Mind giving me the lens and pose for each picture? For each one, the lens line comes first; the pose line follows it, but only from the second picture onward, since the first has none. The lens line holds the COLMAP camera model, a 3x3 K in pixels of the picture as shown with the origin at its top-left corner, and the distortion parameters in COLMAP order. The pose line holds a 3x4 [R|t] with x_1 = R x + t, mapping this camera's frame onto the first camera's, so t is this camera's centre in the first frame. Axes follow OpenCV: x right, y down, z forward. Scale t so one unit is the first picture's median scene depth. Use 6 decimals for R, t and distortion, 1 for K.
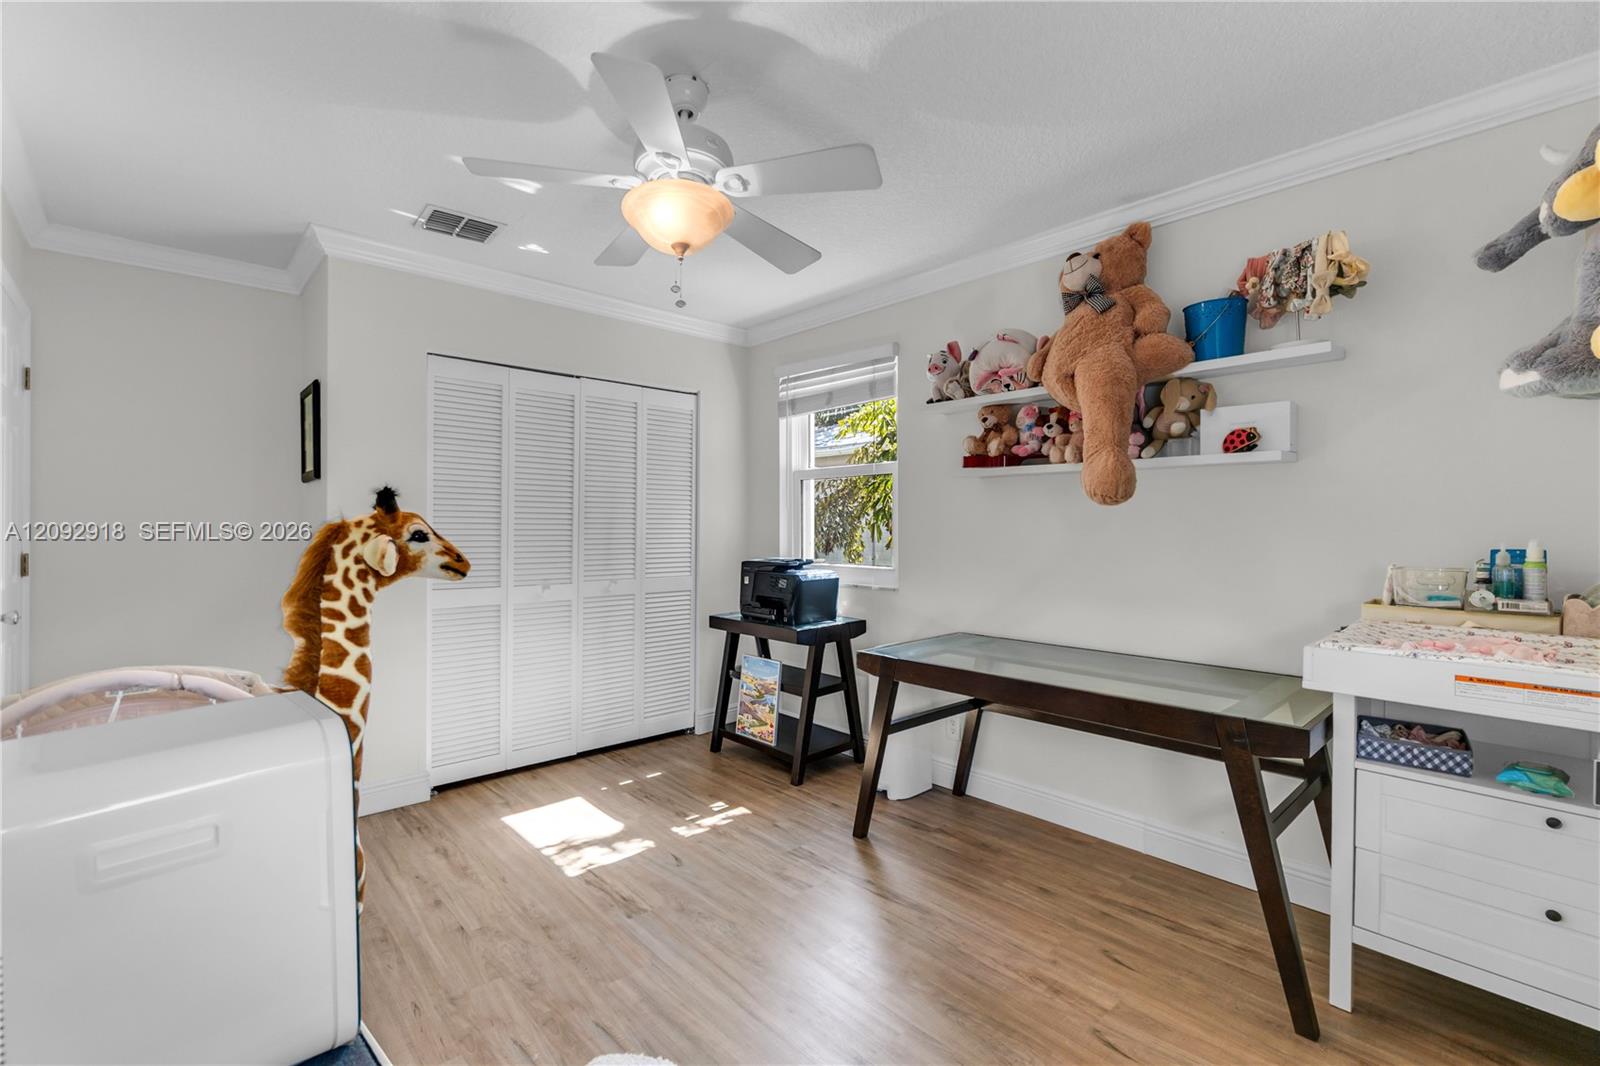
lens RADIAL K [[709.3, 0, 793.8], [0, 709.3, 525.5], [0, 0, 1]] dist [-0.000981, 0.000484]
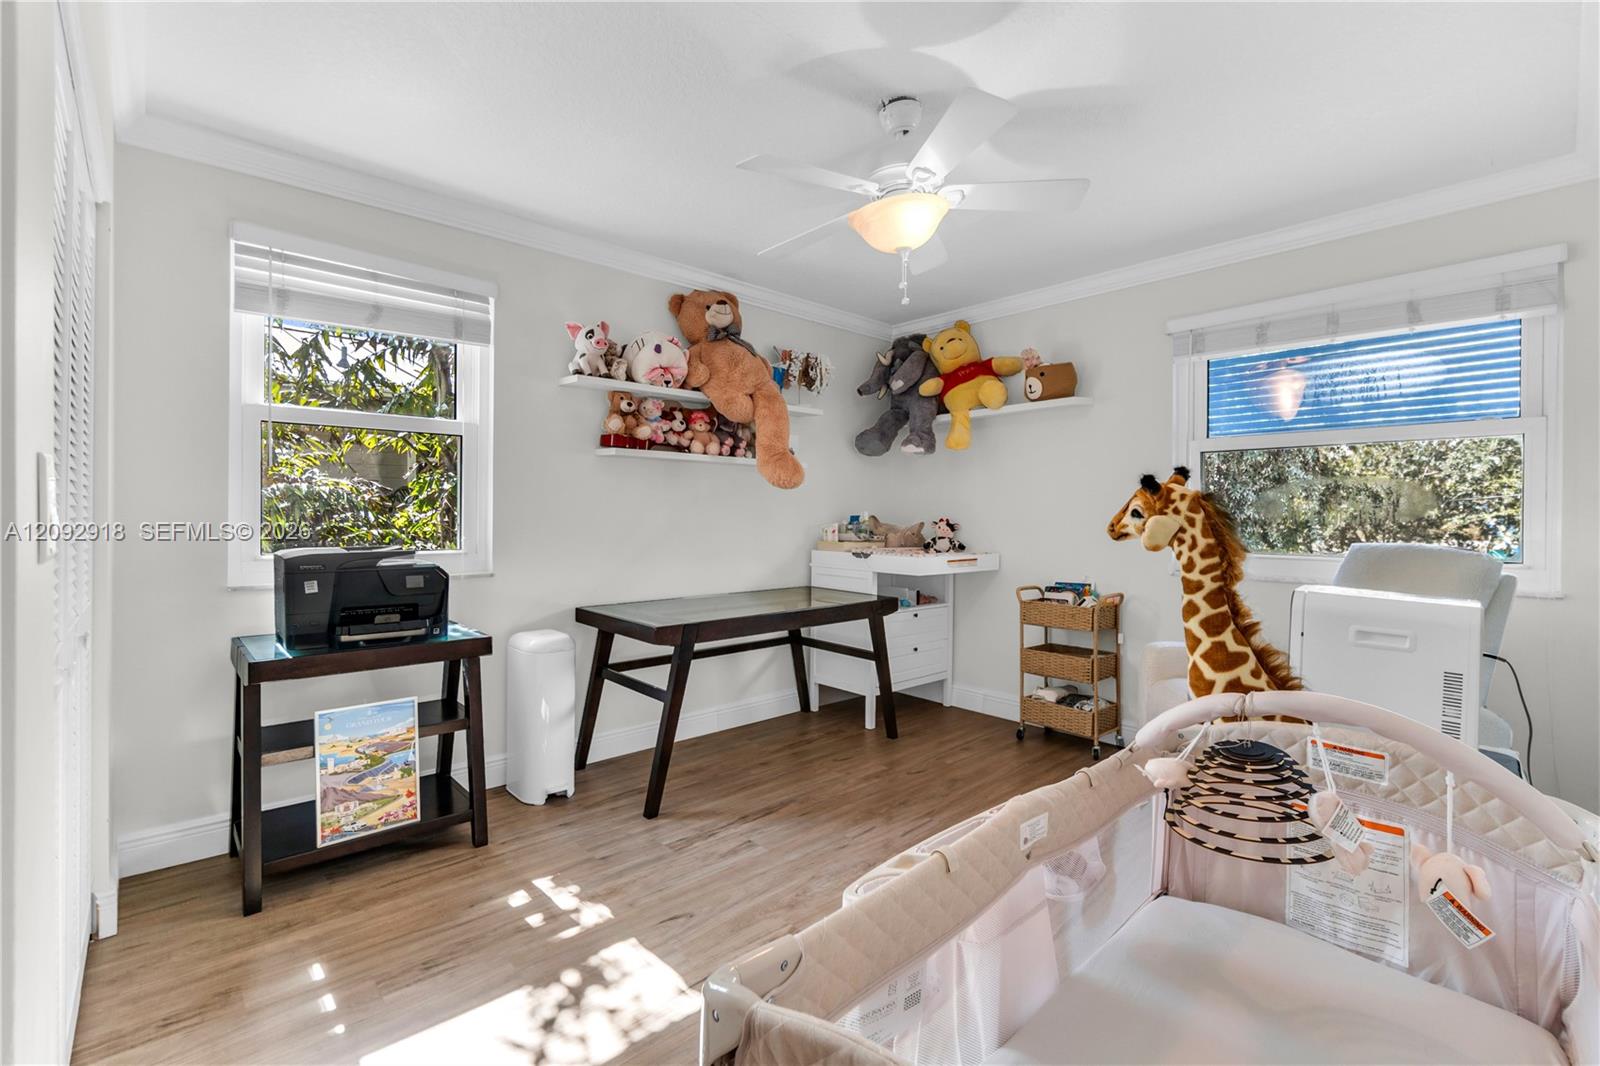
lens RADIAL K [[697.9, 0, 796.0], [0, 697.9, 509.7], [0, 0, 1]] dist [-0.000801, 0.000018]
pose [[-0.000197, 0.000240, 1.000000, -0.790263], [-0.009316, 0.999957, -0.000242, 0.010695], [-0.999957, -0.009316, -0.000194, 0.726440]]
